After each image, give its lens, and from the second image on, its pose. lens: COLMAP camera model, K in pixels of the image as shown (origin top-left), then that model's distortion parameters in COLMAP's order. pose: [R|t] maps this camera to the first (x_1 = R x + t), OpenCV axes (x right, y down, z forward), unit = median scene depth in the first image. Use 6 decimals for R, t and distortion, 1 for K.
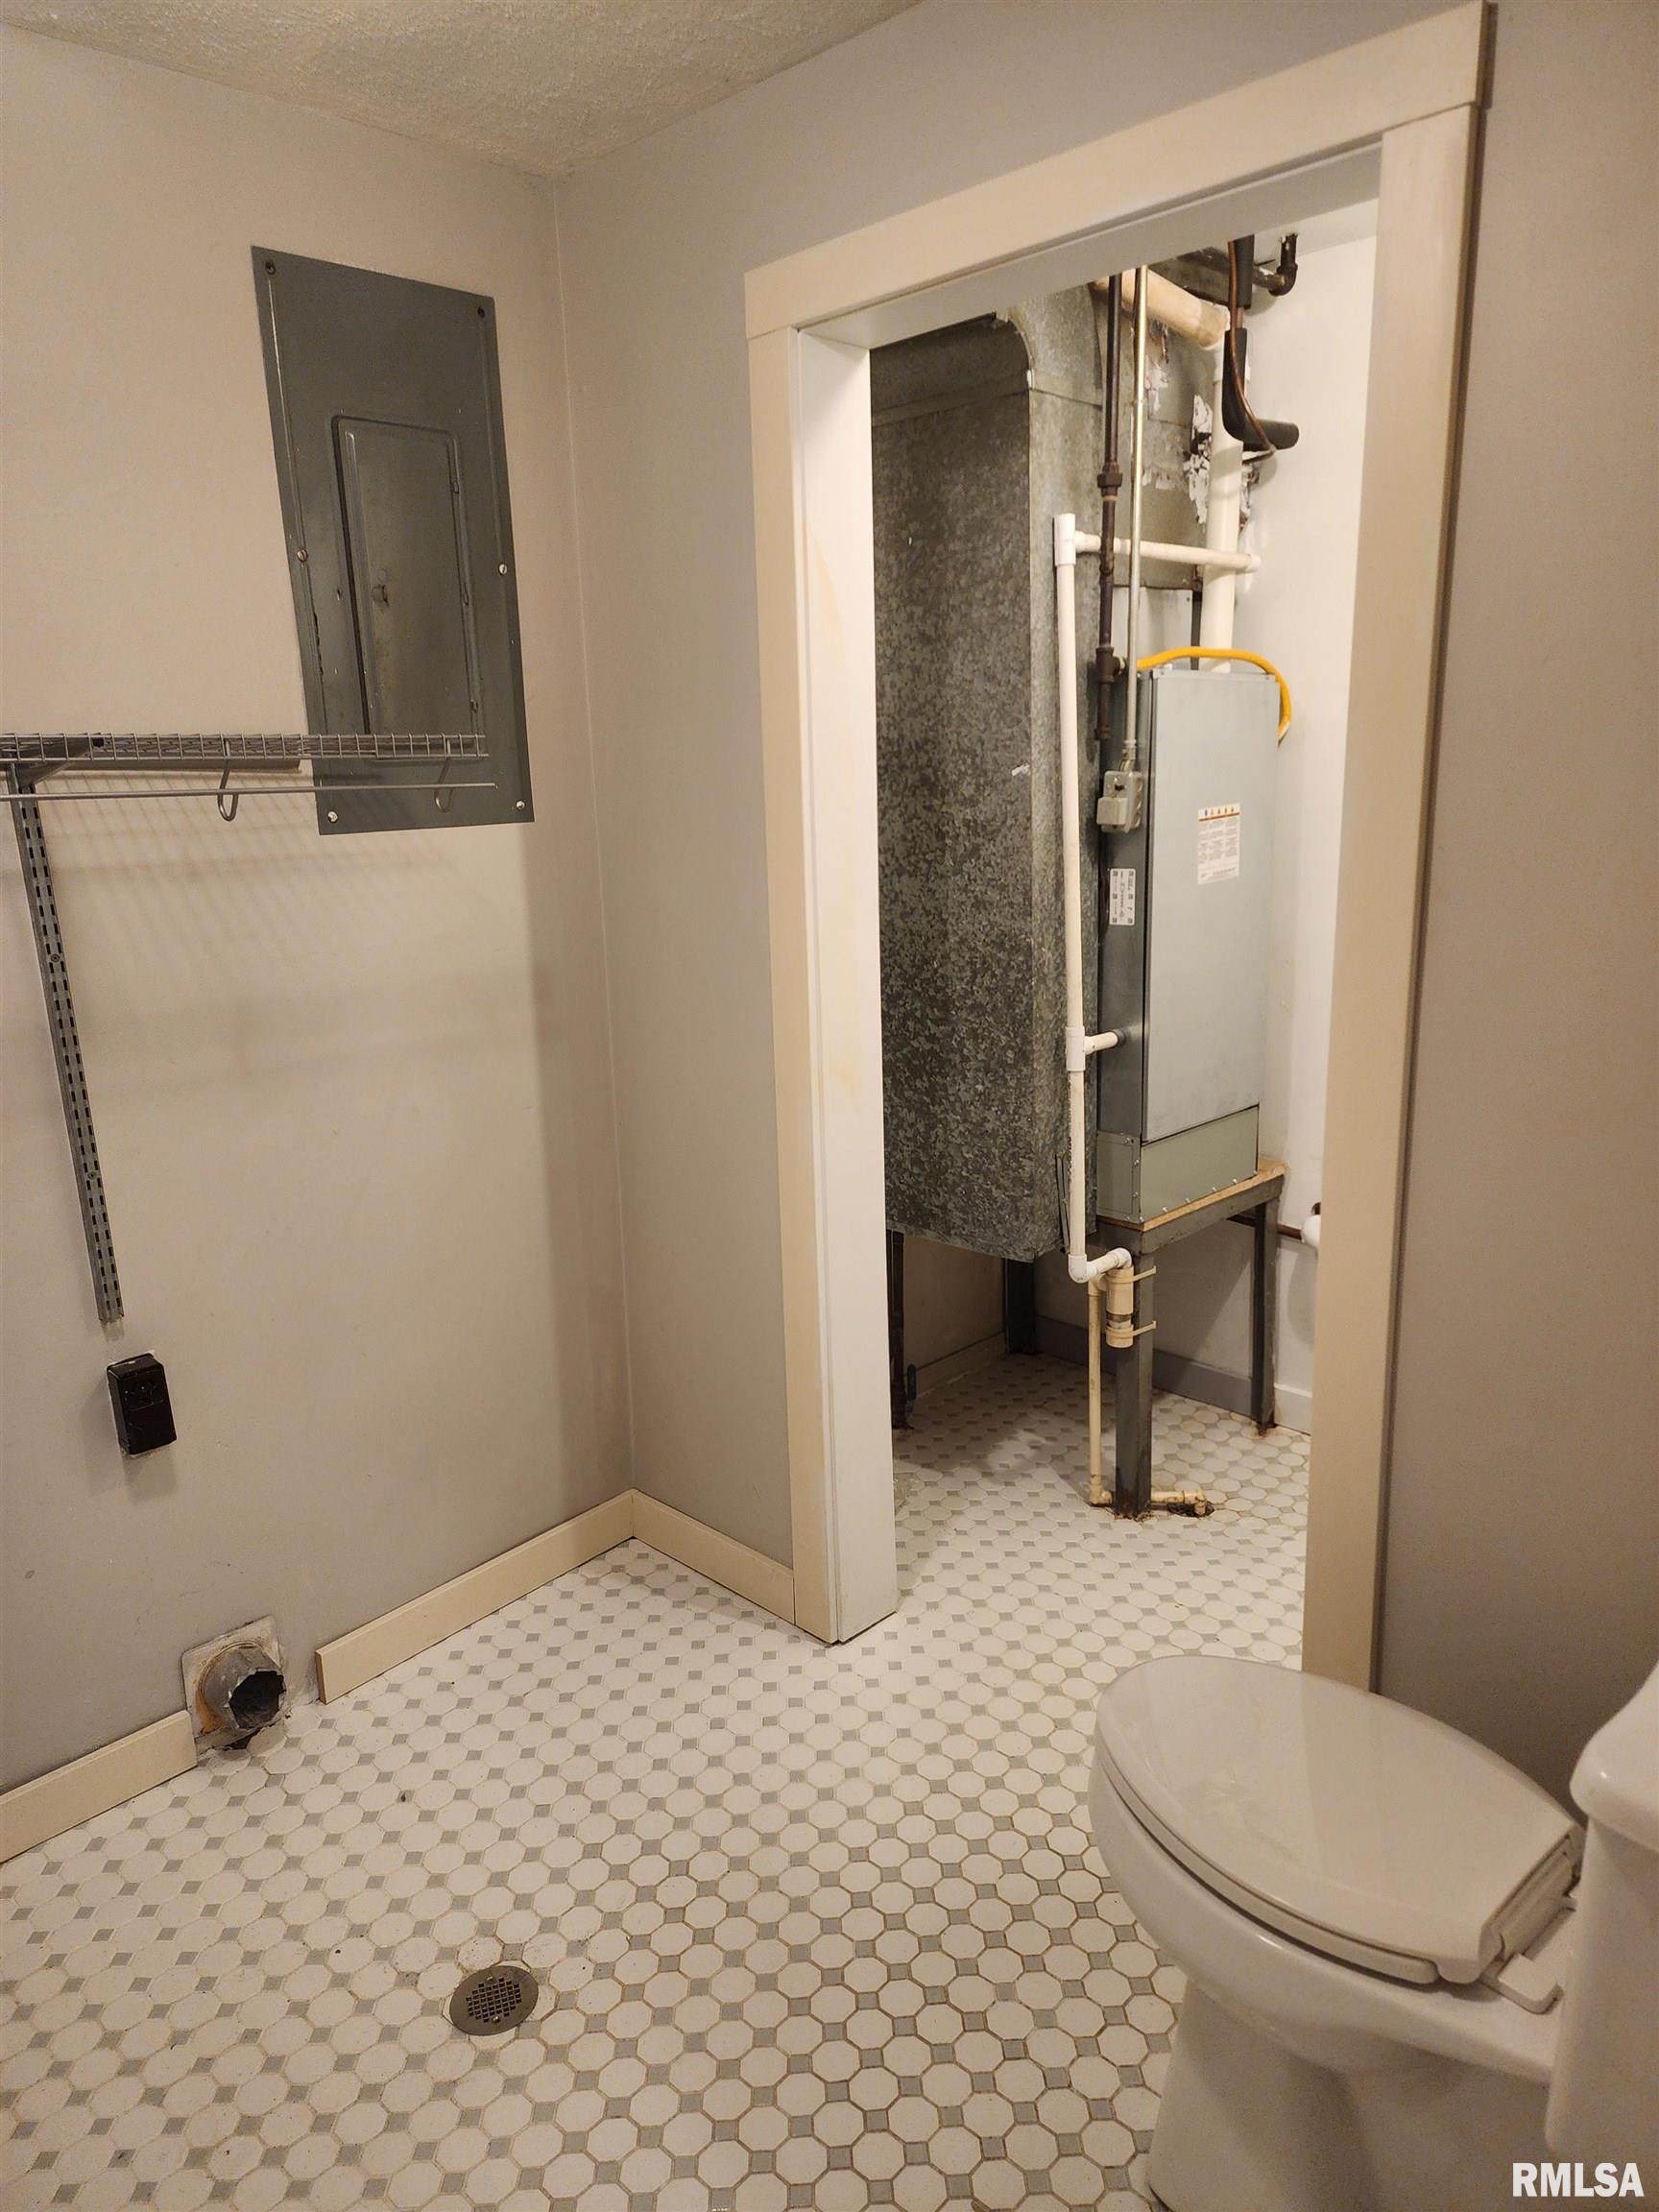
lens RADIAL K [[1482.7, 0, 818.9], [0, 1482.7, 1123.0], [0, 0, 1]] dist [0.117771, -0.143069]
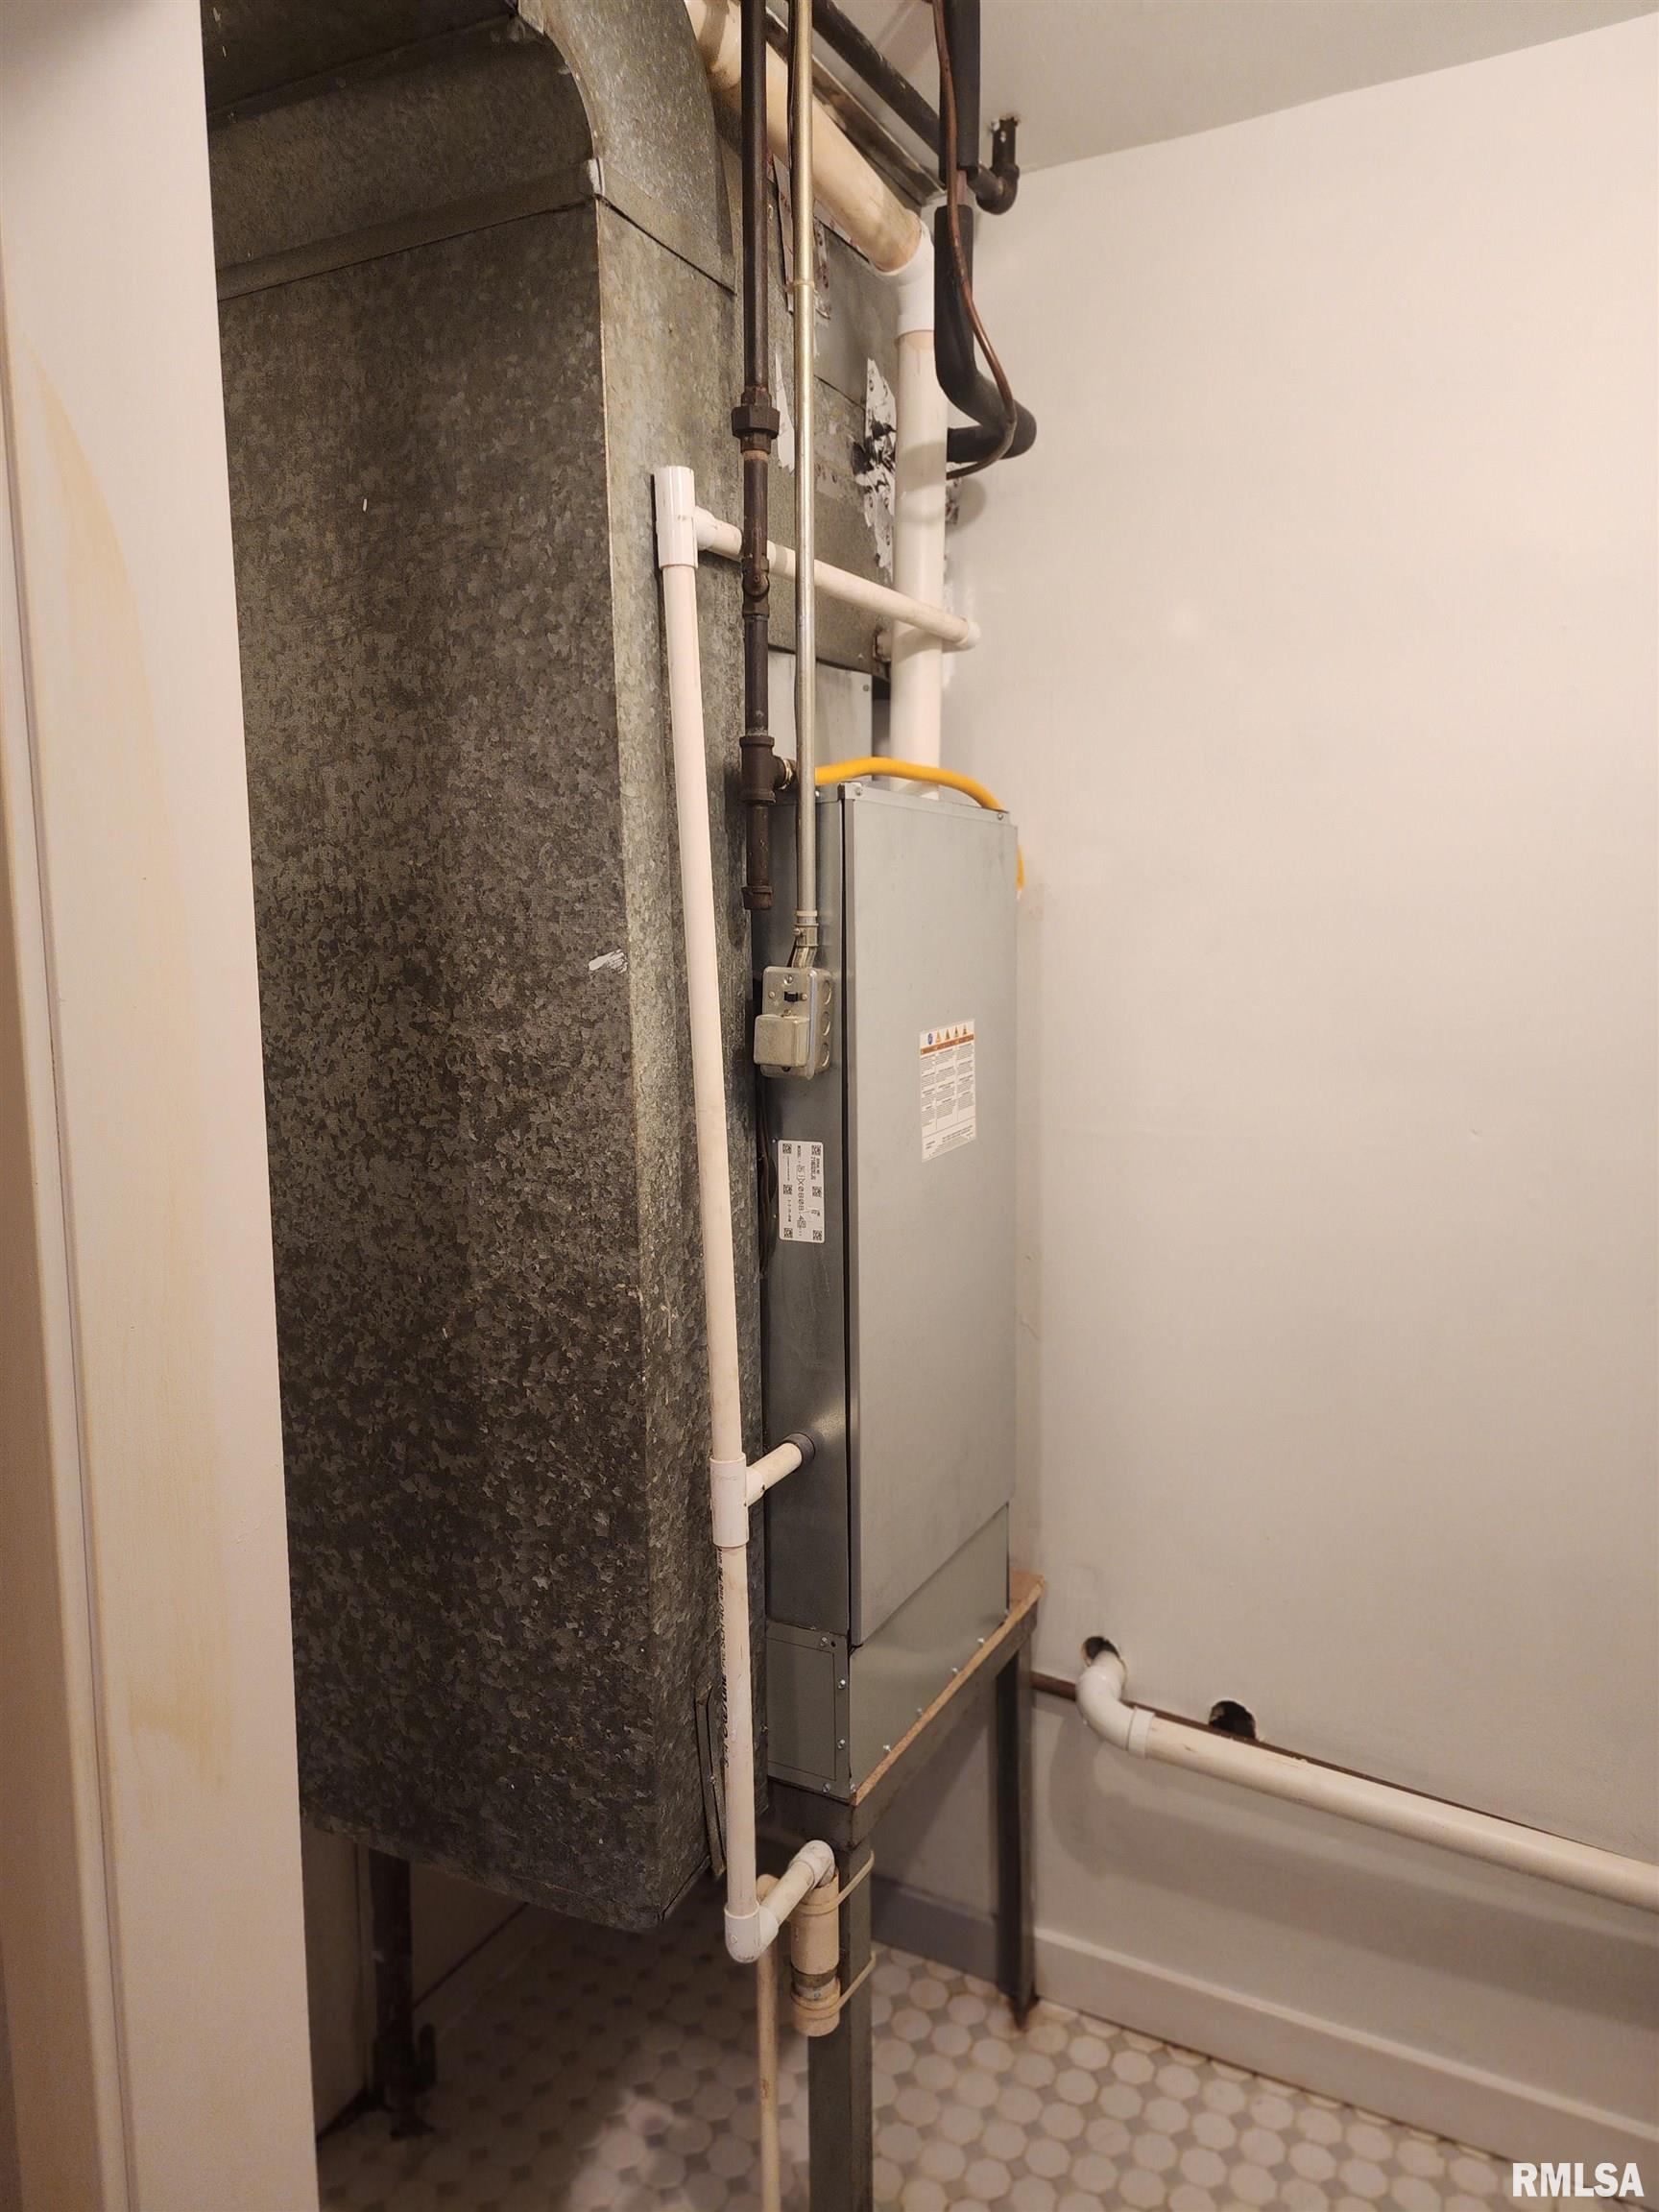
lens RADIAL K [[1482.7, 0, 818.9], [0, 1482.7, 1123.0], [0, 0, 1]] dist [0.117771, -0.143069]
pose [[0.961053, -0.013330, 0.276044, 0.063618], [0.042116, 0.994234, -0.098616, -0.126757], [-0.273137, 0.106401, 0.956073, 0.497491]]
